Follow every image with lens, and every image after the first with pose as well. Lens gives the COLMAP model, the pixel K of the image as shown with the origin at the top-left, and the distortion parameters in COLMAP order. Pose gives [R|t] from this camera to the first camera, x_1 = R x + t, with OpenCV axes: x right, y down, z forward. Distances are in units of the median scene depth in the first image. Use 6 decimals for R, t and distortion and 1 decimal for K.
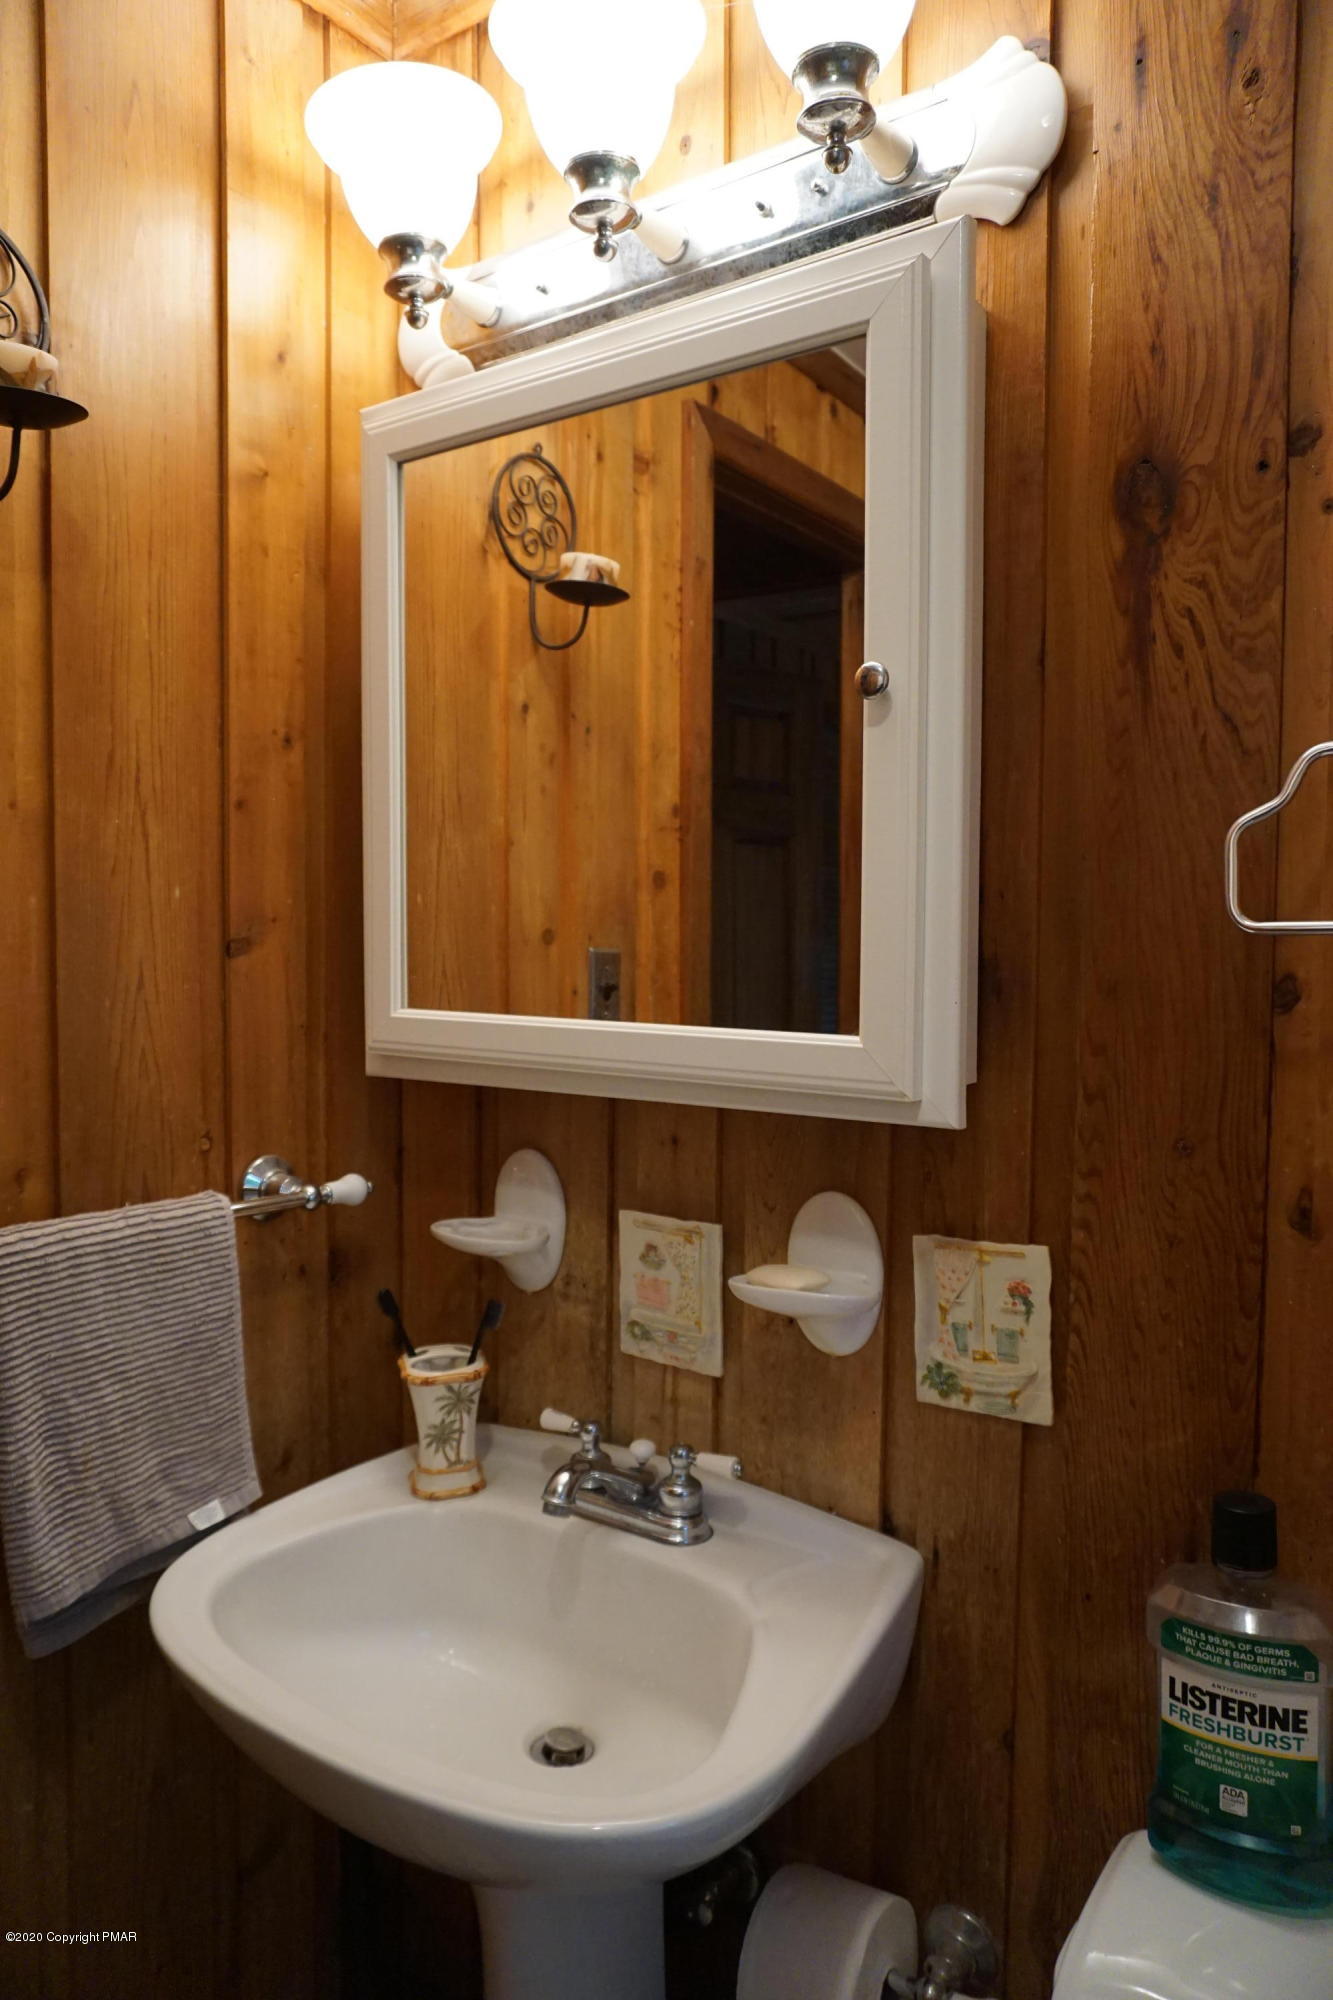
lens RADIAL K [[1339.2, 0, 676.7], [0, 1339.2, 996.5], [0, 0, 1]] dist [-0.041336, 0.030577]
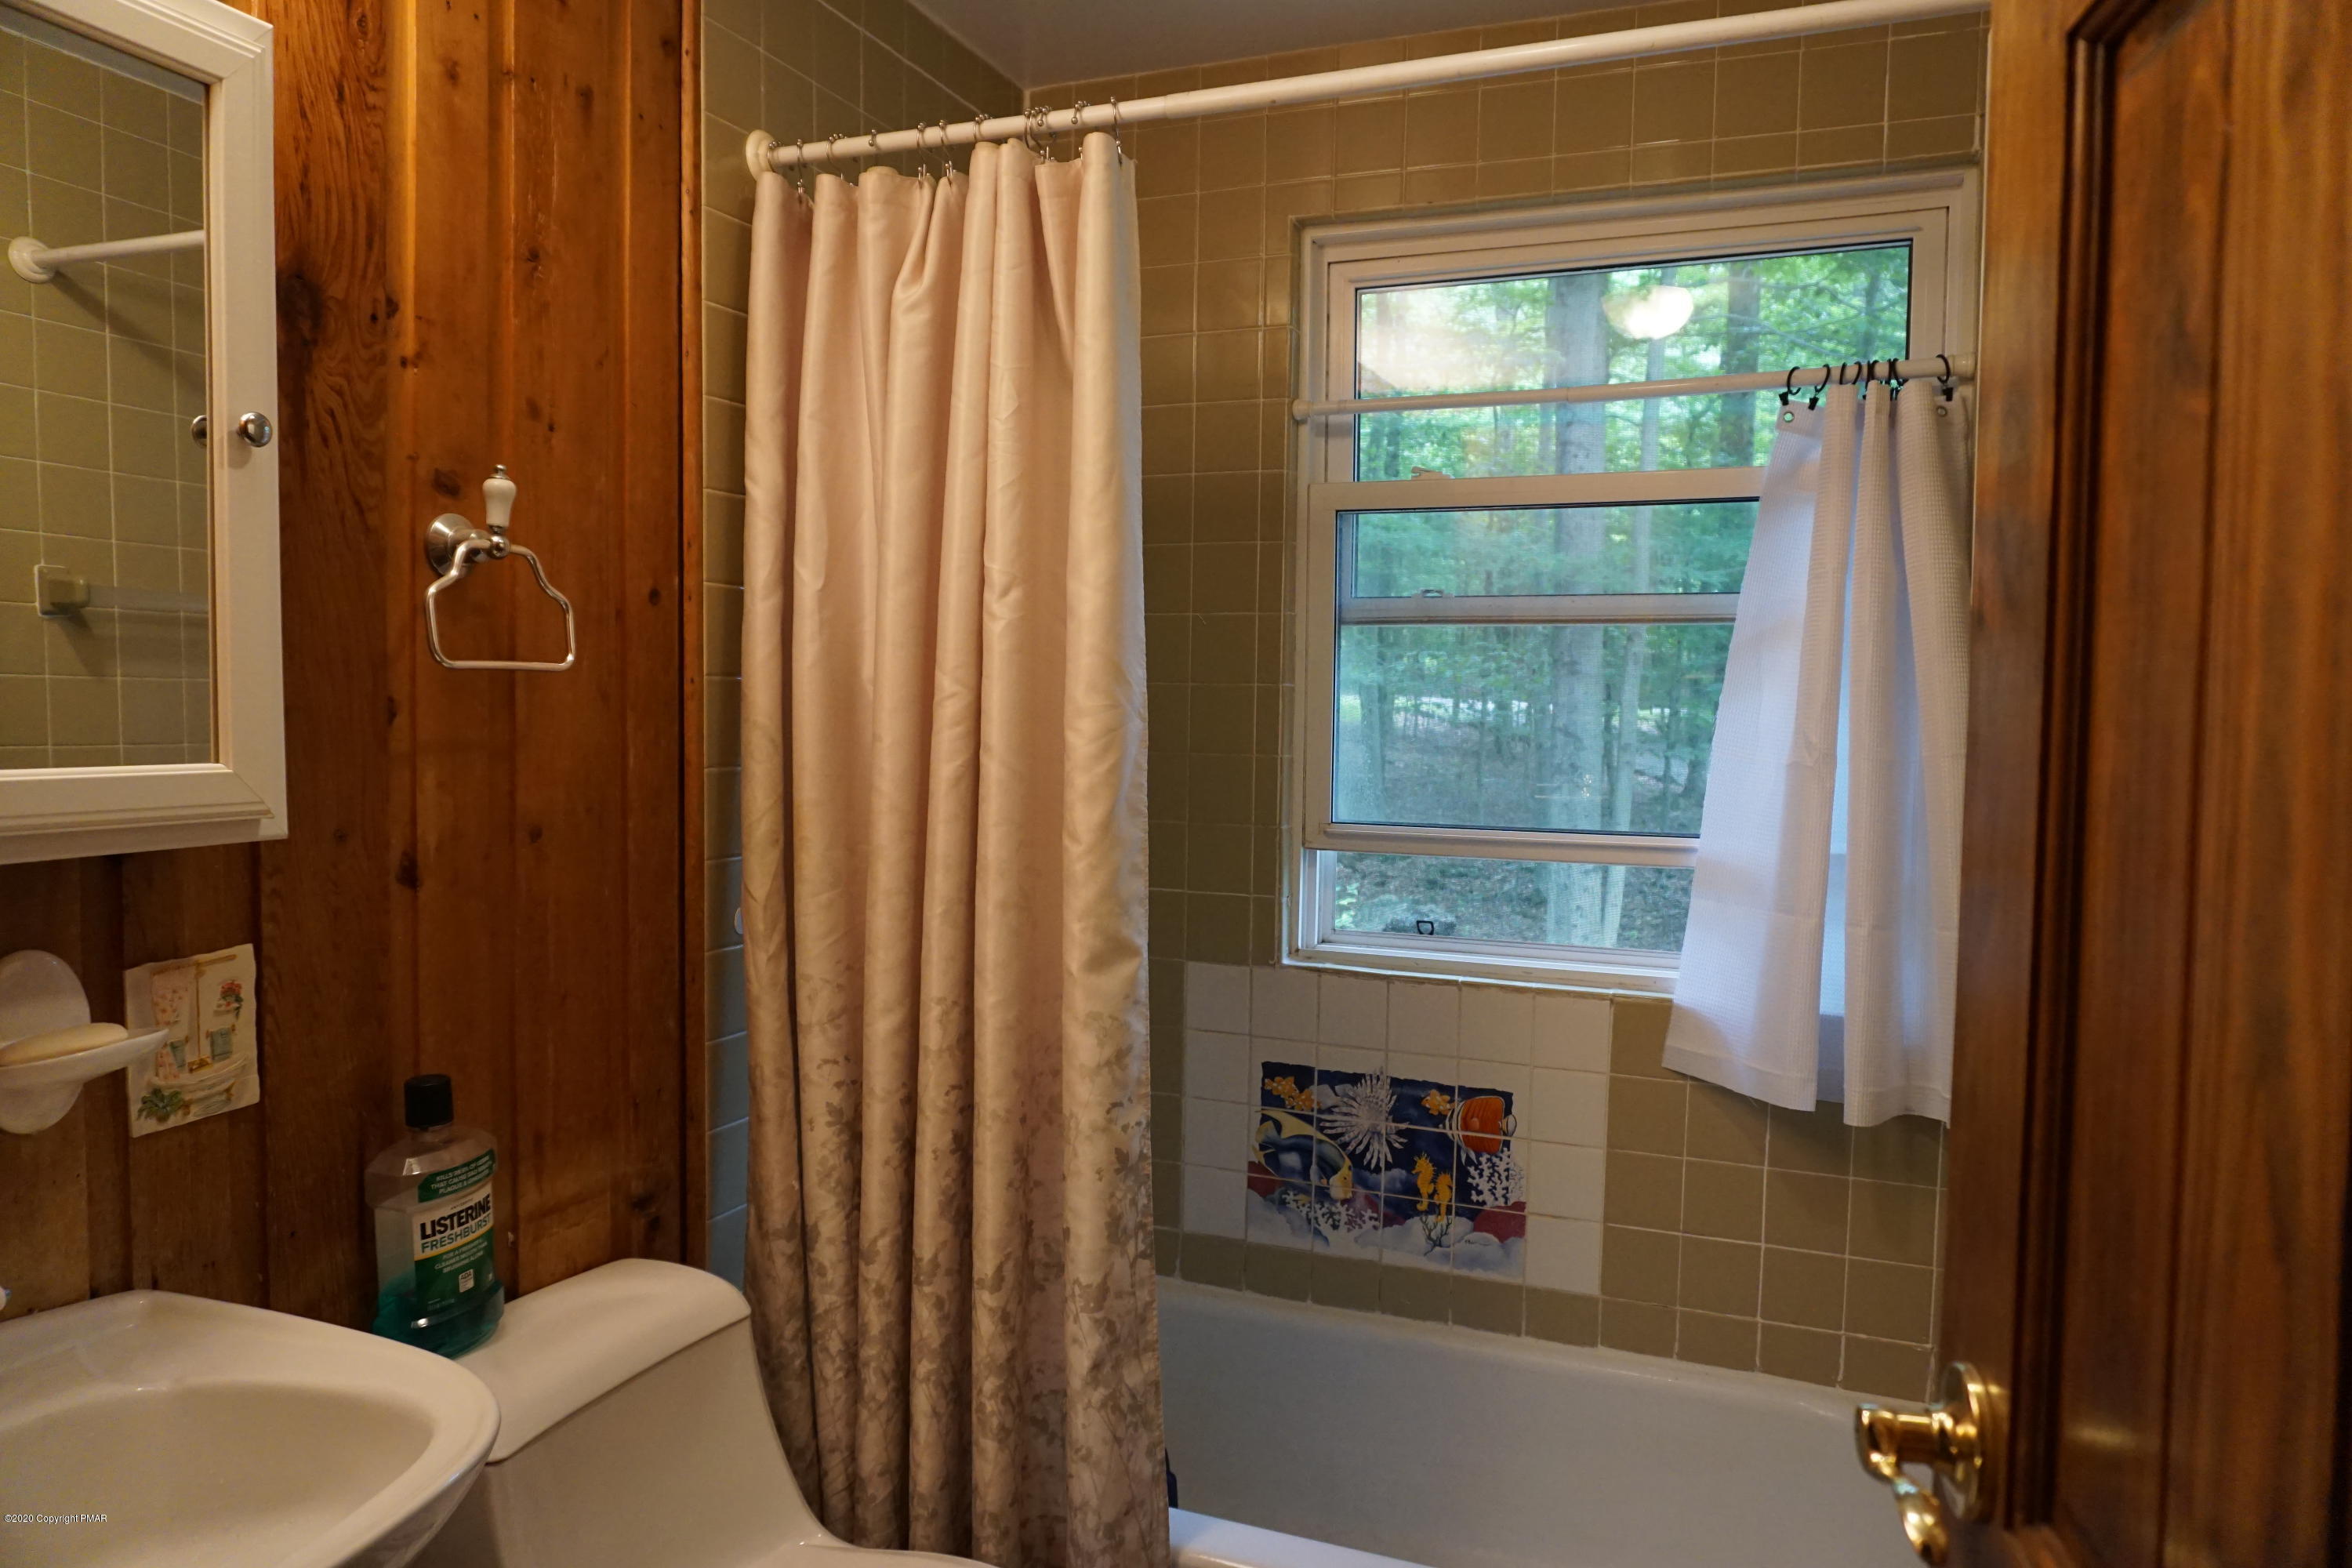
lens RADIAL K [[1575.0, 0, 1180.2], [0, 1575.0, 780.8], [0, 0, 1]] dist [-0.041336, 0.030577]
pose [[-0.232693, -0.059236, 0.970745, -1.252509], [0.034309, 0.997022, 0.069064, -0.014248], [-0.971945, 0.049375, -0.229967, 0.570291]]
